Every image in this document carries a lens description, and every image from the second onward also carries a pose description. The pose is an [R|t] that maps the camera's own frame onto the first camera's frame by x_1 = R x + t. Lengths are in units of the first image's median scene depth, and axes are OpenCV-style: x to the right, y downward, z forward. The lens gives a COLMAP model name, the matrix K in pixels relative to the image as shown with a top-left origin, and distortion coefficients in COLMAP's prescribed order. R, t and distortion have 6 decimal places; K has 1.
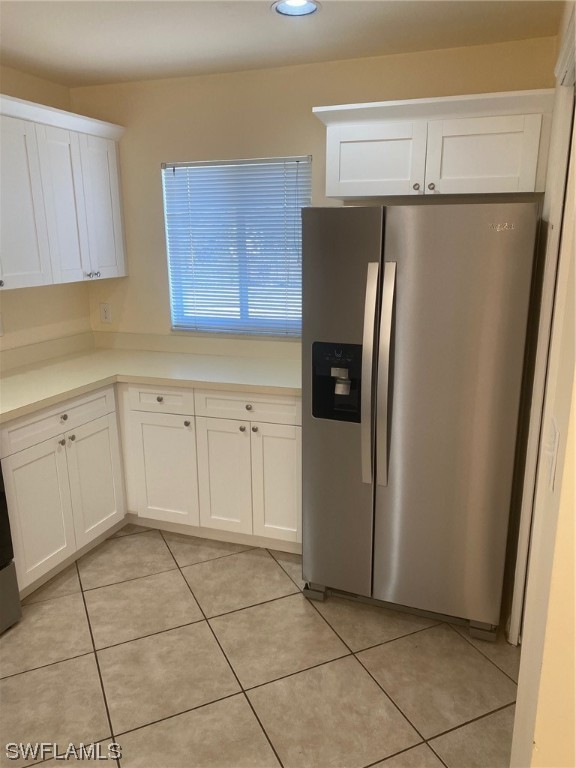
lens RADIAL K [[588.3, 0, 288.0], [0, 588.3, 384.0], [0, 0, 1]] dist [0.043509, -0.060332]
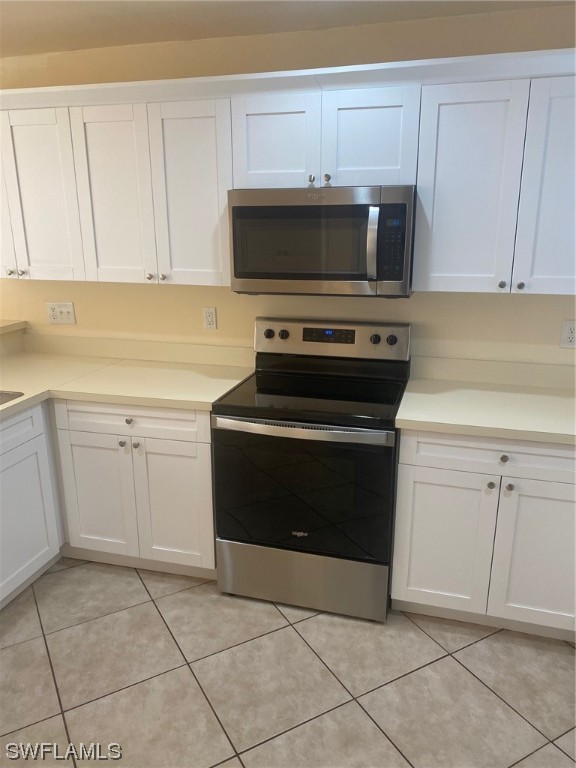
lens RADIAL K [[586.0, 0, 285.8], [0, 586.0, 386.5], [0, 0, 1]] dist [0.017475, -0.001604]
pose [[0.078275, 0.282831, -0.955970, 0.301392], [-0.239081, 0.936255, 0.257422, -0.153334], [0.967840, 0.208405, 0.140905, 0.528894]]
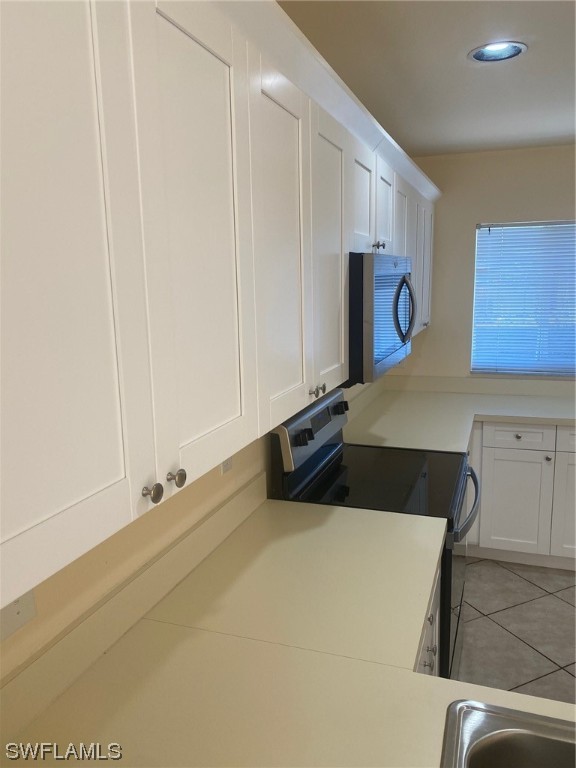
lens RADIAL K [[594.6, 0, 287.2], [0, 594.6, 380.5], [0, 0, 1]] dist [0.032739, -0.002025]
pose [[0.999834, -0.016377, 0.007984, -0.653179], [0.016900, 0.997365, -0.070553, -0.006631], [-0.006807, 0.070676, 0.997476, -0.112047]]
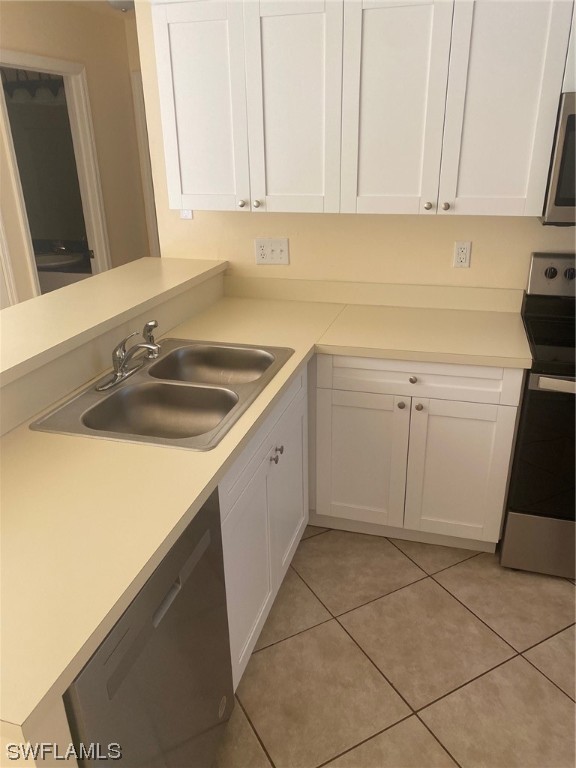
lens RADIAL K [[588.1, 0, 286.1], [0, 588.1, 393.4], [0, 0, 1]] dist [0.012723, -0.001342]
pose [[0.061792, 0.399653, -0.914582, 0.151455], [-0.222633, 0.898765, 0.377699, -0.058397], [0.972942, 0.180277, 0.144512, 0.175506]]
